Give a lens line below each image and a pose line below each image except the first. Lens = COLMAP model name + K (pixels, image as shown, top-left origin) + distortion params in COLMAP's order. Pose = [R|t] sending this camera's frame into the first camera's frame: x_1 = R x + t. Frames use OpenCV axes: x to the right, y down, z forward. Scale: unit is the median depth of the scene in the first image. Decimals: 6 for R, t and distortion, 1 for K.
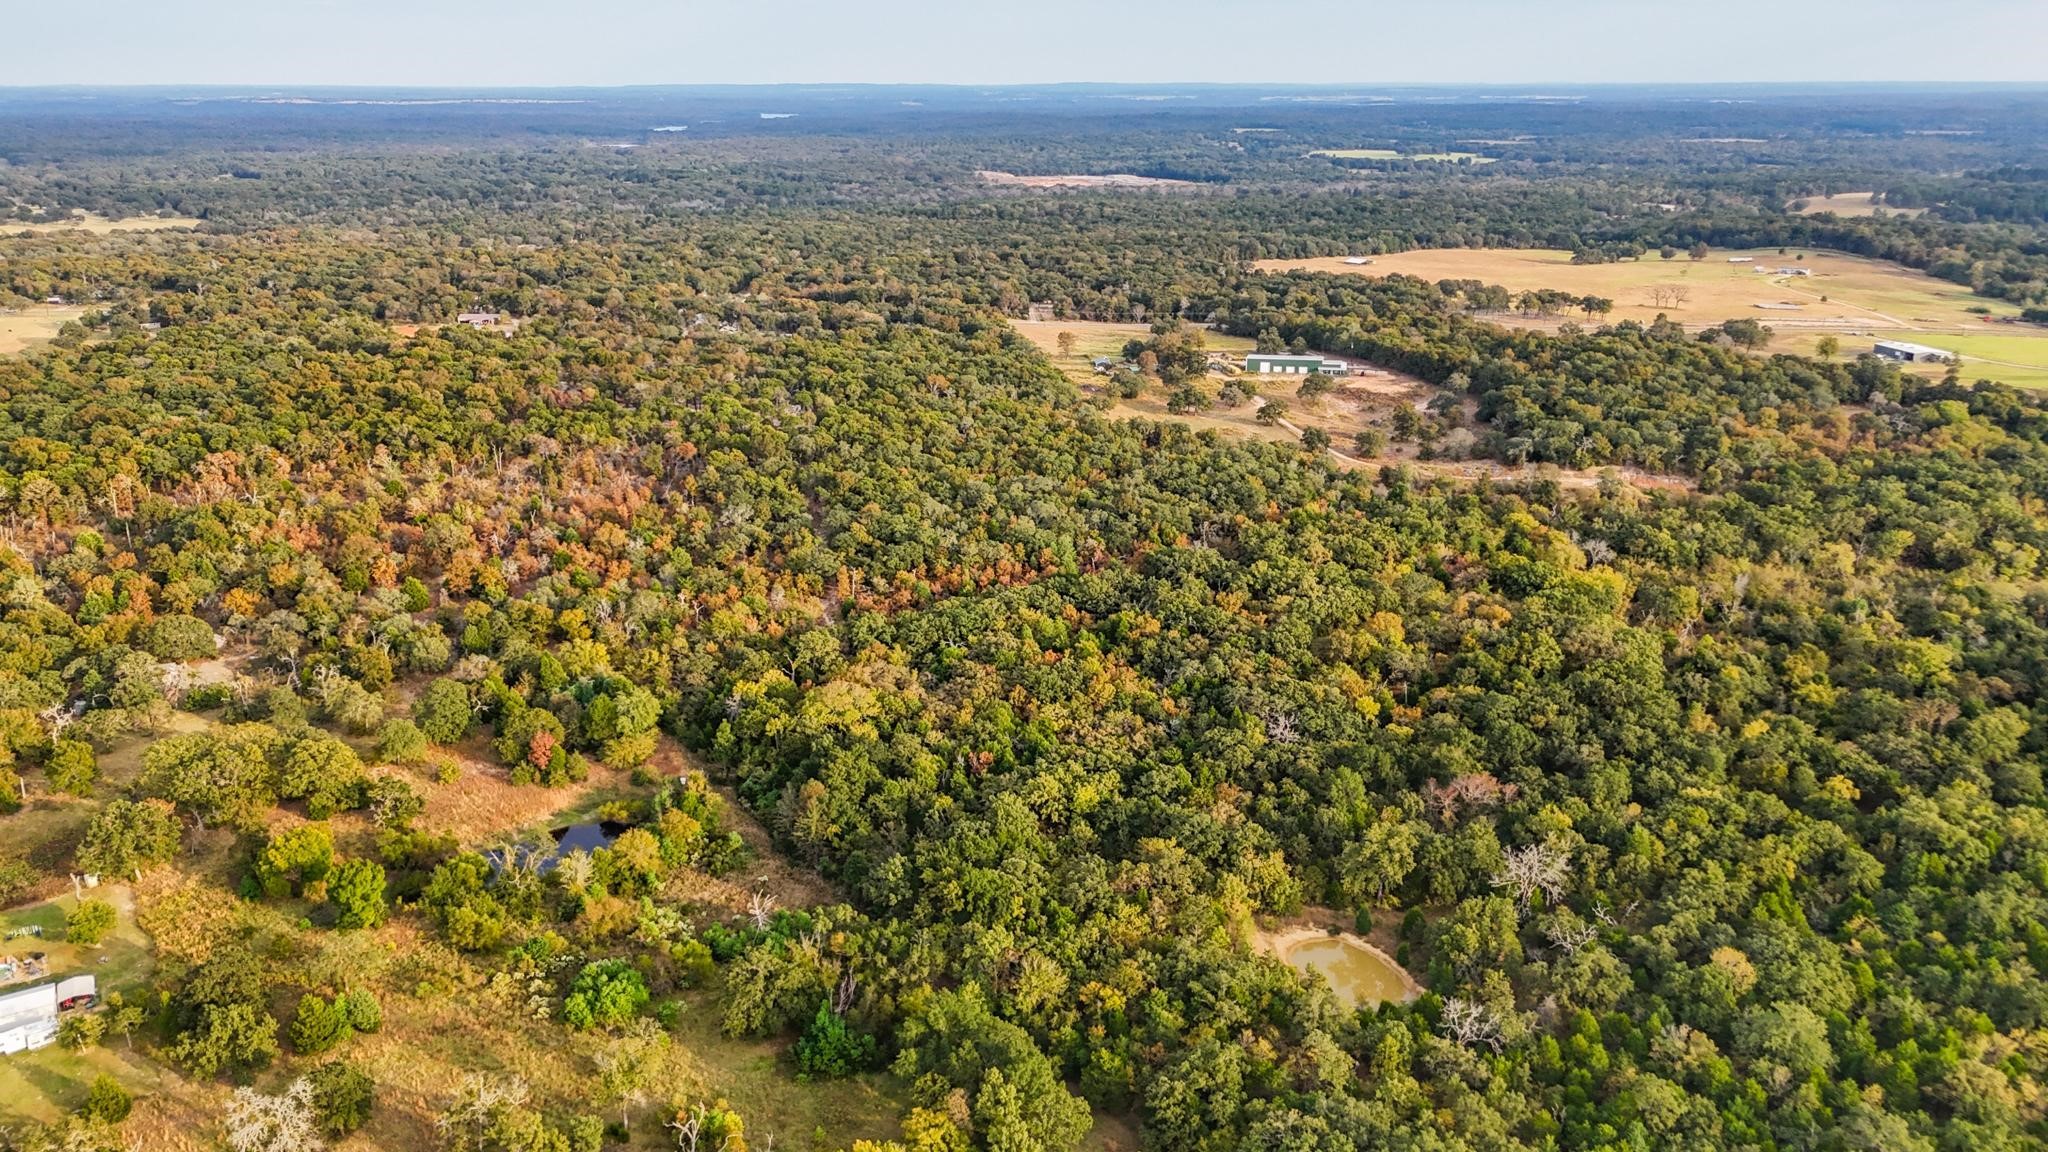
lens RADIAL K [[1515.5, 0, 1030.4], [0, 1515.5, 569.1], [0, 0, 1]] dist [0.070984, -0.067927]
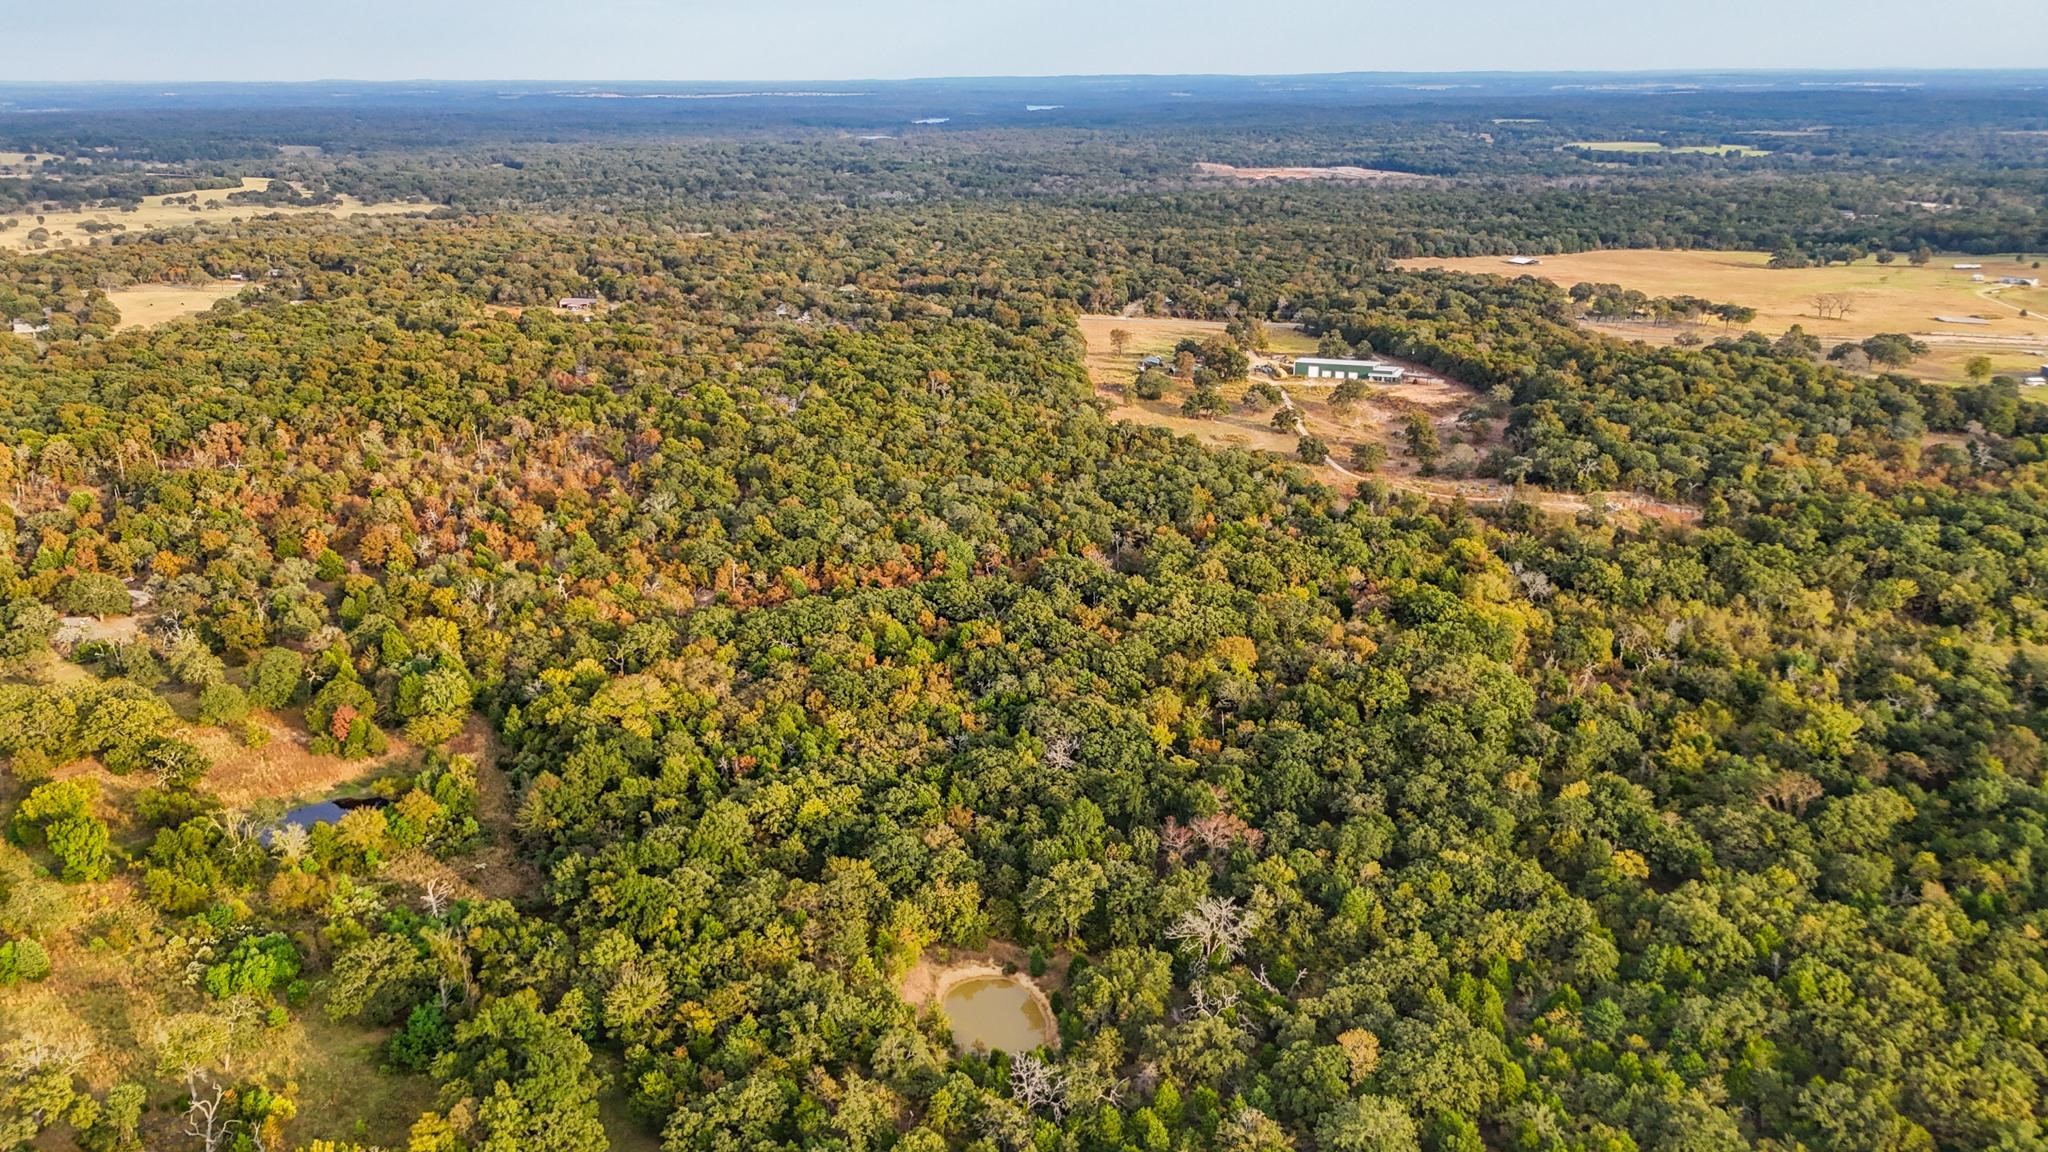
lens RADIAL K [[1515.5, 0, 1030.4], [0, 1515.5, 569.1], [0, 0, 1]] dist [0.070984, -0.067927]
pose [[0.983948, 0.052091, -0.170684, 0.178563], [-0.051170, 0.998642, 0.009799, -0.011072], [0.170963, -0.000907, 0.985277, 0.033416]]
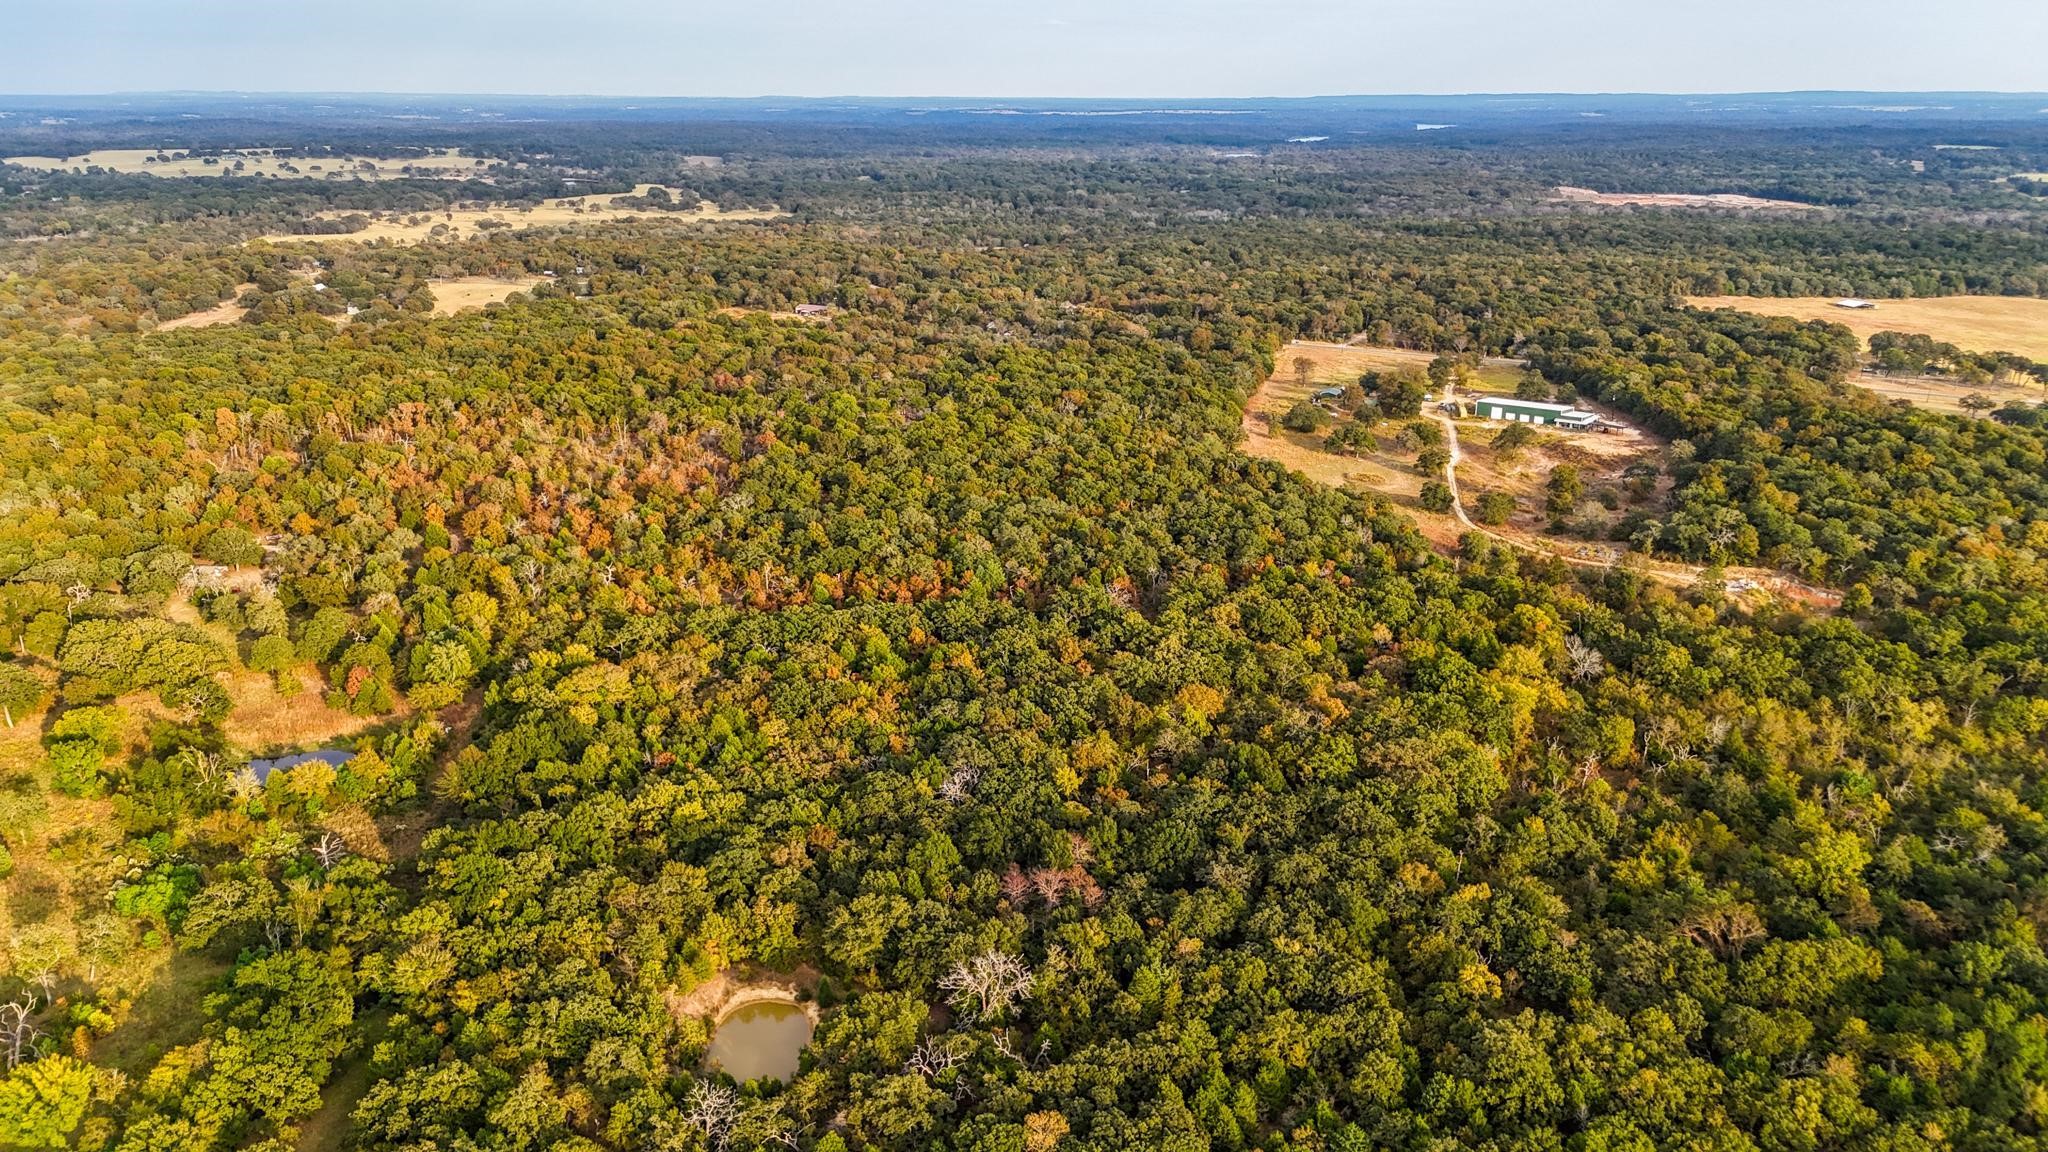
lens RADIAL K [[1515.5, 0, 1030.4], [0, 1515.5, 569.1], [0, 0, 1]] dist [0.070984, -0.067927]
pose [[0.907650, 0.129863, -0.399133, 0.329927], [-0.132366, 0.990969, 0.021419, -0.030814], [0.398310, 0.033391, 0.916643, 0.092349]]
